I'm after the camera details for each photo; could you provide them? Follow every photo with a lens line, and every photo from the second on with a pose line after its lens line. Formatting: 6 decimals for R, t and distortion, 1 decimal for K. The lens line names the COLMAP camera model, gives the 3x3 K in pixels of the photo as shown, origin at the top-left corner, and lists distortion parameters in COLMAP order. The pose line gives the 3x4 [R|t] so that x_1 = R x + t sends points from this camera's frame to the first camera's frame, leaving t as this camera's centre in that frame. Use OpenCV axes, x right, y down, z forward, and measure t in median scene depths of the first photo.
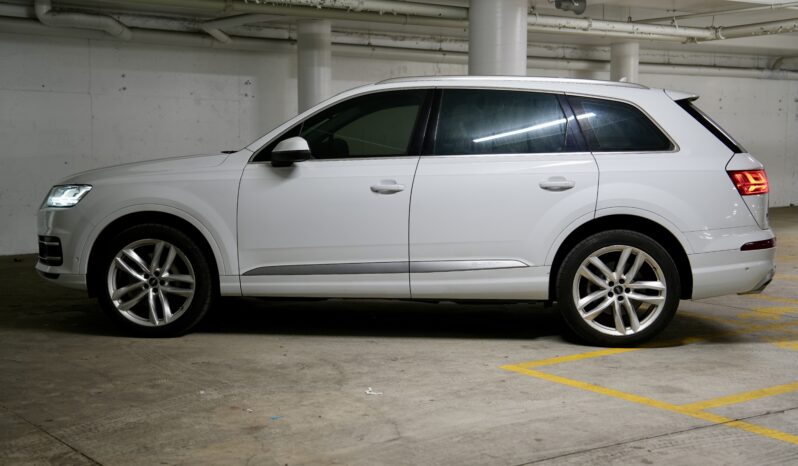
lens RADIAL K [[1092.3, 0, 399.0], [0, 1092.3, 233.0], [0, 0, 1]] dist [0.162337, 0.039221]
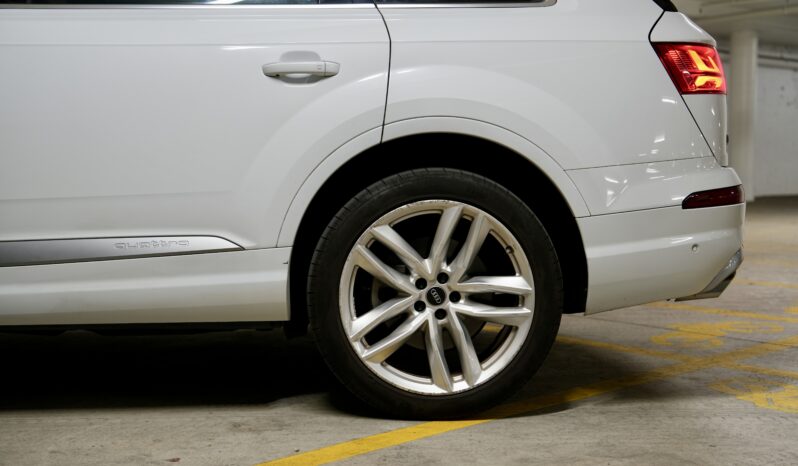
lens RADIAL K [[1092.3, 0, 399.0], [0, 1092.3, 233.0], [0, 0, 1]] dist [0.162337, 0.039221]
pose [[0.991355, -0.012768, 0.130586, 0.123117], [0.015082, 0.999746, -0.016740, 0.032308], [-0.130339, 0.018565, 0.991296, 0.538338]]
